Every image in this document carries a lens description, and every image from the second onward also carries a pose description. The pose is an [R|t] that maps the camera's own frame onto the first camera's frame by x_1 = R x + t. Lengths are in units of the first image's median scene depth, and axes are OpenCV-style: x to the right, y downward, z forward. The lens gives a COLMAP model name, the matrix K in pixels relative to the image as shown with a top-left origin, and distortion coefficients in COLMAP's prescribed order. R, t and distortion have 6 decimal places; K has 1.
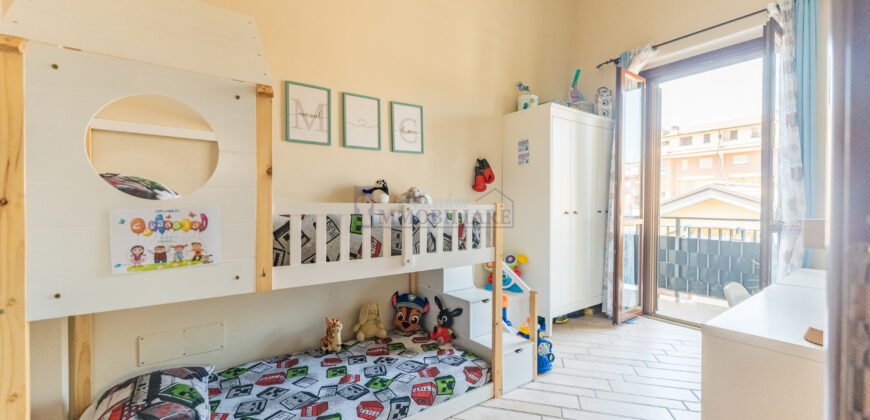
lens RADIAL K [[347.7, 0, 435.2], [0, 347.7, 209.3], [0, 0, 1]] dist [0.004692, -0.001363]
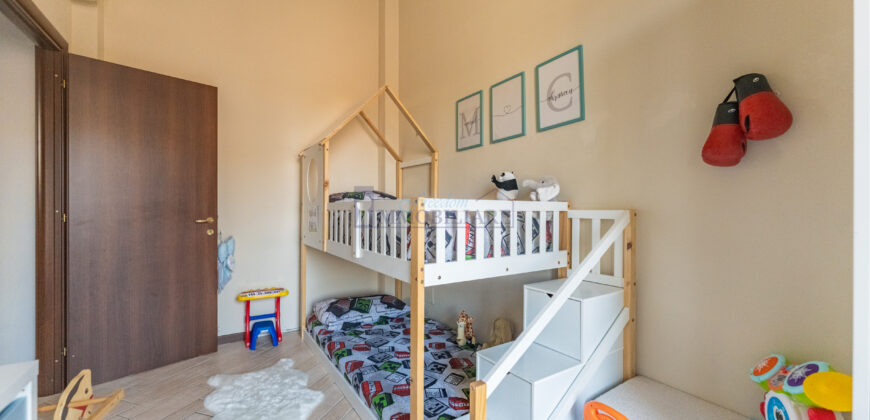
lens RADIAL K [[347.7, 0, 436.2], [0, 347.7, 208.7], [0, 0, 1]] dist [0.004692, -0.001363]
pose [[-0.052828, -0.007376, -0.998576, 0.733640], [-0.016751, 0.999839, -0.006499, 0.009687], [0.998463, 0.016384, -0.052943, 0.949137]]
